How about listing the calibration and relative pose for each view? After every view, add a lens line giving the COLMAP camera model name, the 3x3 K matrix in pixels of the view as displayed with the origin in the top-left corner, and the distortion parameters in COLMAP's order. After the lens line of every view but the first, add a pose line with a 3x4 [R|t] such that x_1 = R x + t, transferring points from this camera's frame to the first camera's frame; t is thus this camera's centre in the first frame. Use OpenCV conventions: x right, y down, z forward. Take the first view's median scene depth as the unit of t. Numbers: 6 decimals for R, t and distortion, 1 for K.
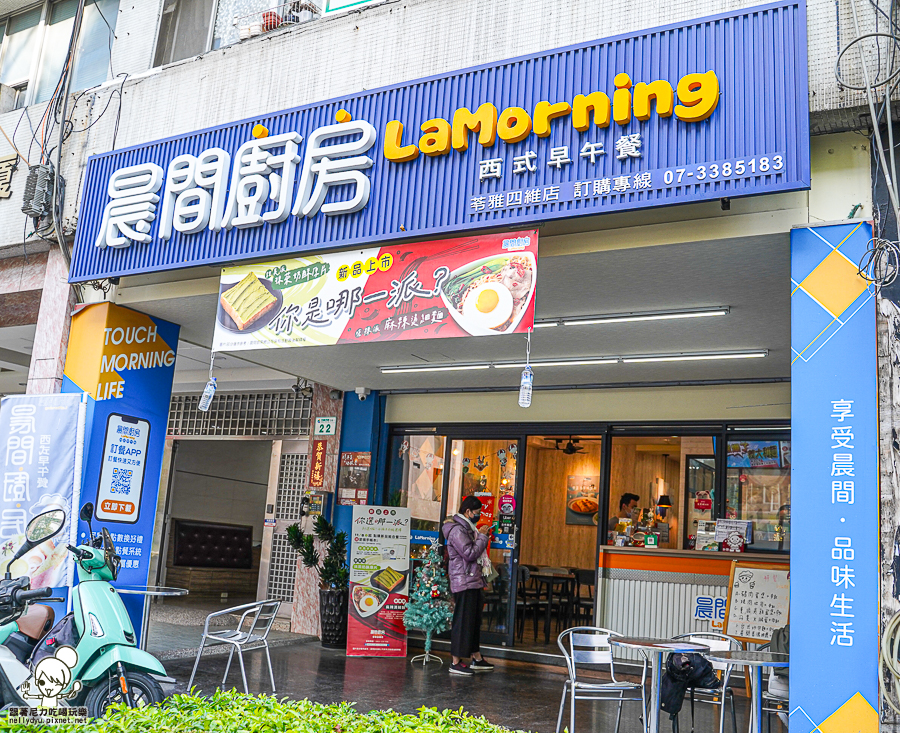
lens RADIAL K [[921.9, 0, 450.0], [0, 921.9, 366.5], [0, 0, 1]] dist [-0.113504, 0.162172]
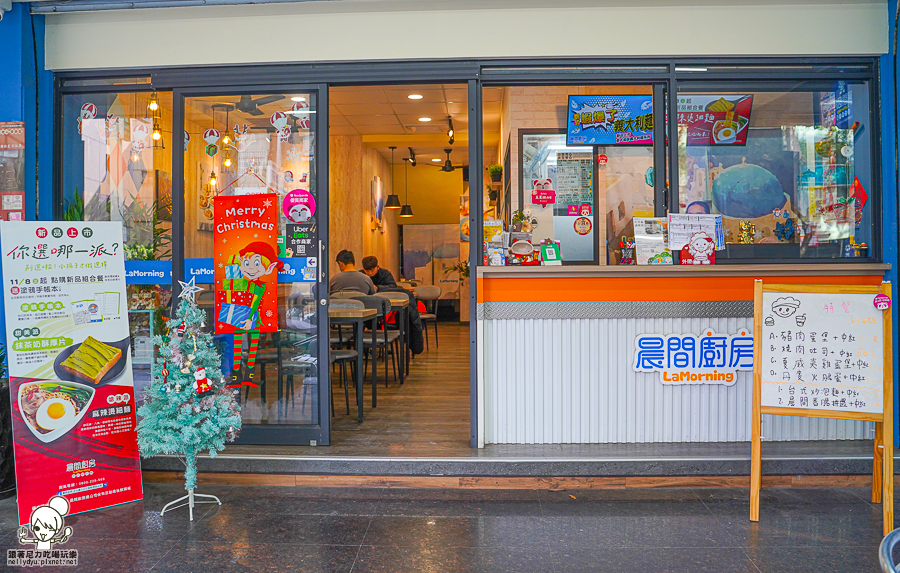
lens RADIAL K [[769.3, 0, 450.1], [0, 769.3, 266.7], [0, 0, 1]] dist [-0.066477, 0.002795]
pose [[0.891727, -0.077691, 0.445856, -0.042802], [-0.021239, 0.976886, 0.212703, 0.050030], [-0.452075, -0.199143, 0.869465, 0.321704]]
